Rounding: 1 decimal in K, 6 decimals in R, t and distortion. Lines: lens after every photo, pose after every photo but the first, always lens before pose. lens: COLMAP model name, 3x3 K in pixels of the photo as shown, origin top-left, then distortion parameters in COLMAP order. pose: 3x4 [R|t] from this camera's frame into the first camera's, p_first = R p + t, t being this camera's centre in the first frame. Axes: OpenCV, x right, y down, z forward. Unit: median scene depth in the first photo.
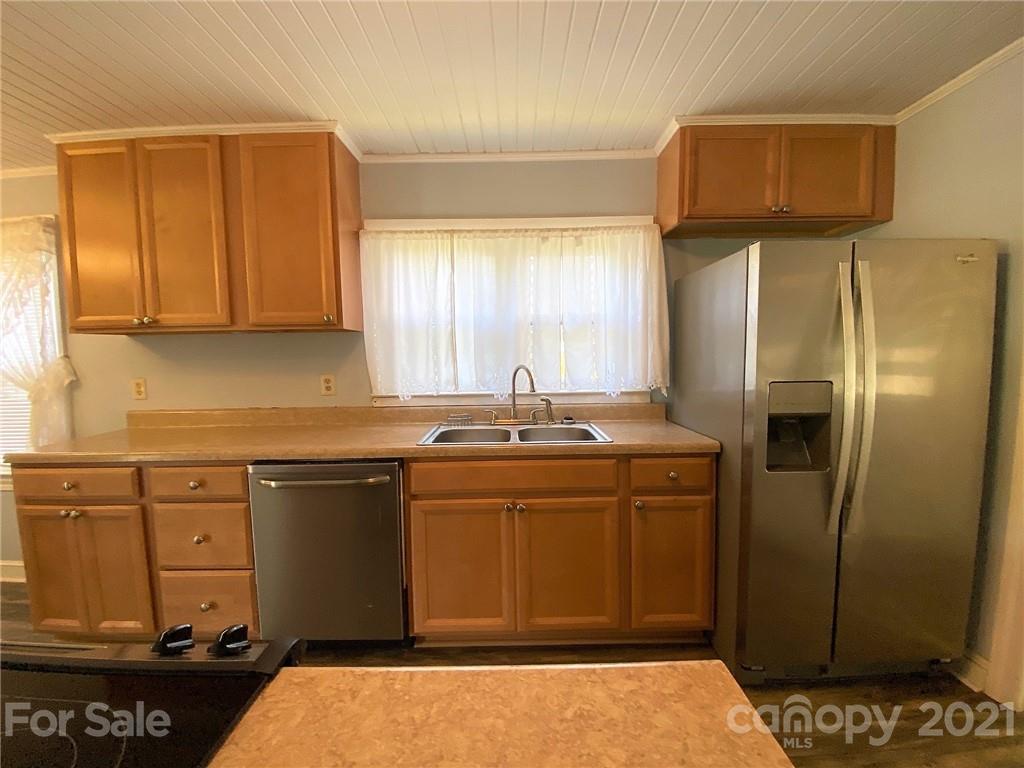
lens RADIAL K [[413.6, 0, 514.1], [0, 413.6, 383.9], [0, 0, 1]] dist [0.032955, -0.027640]
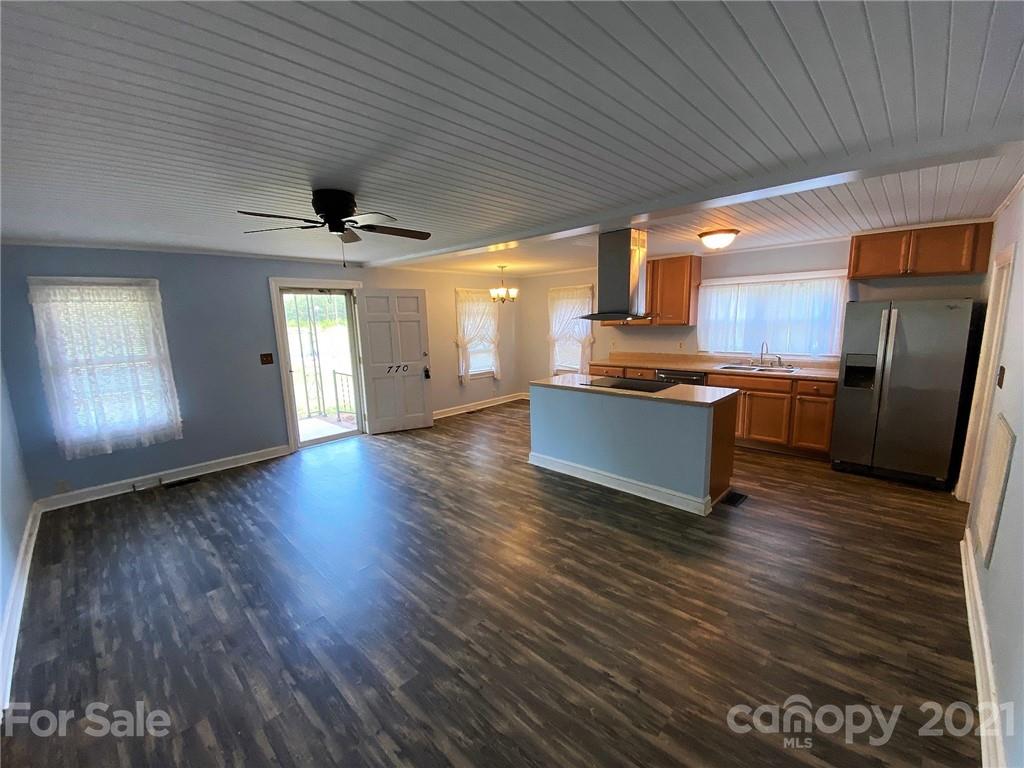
lens RADIAL K [[413.6, 0, 514.1], [0, 413.6, 383.9], [0, 0, 1]] dist [0.032955, -0.027640]
pose [[0.722945, 0.108786, -0.682287, 0.664815], [-0.034339, 0.991963, 0.121776, -0.046352], [0.690052, -0.064609, 0.720871, -1.790895]]
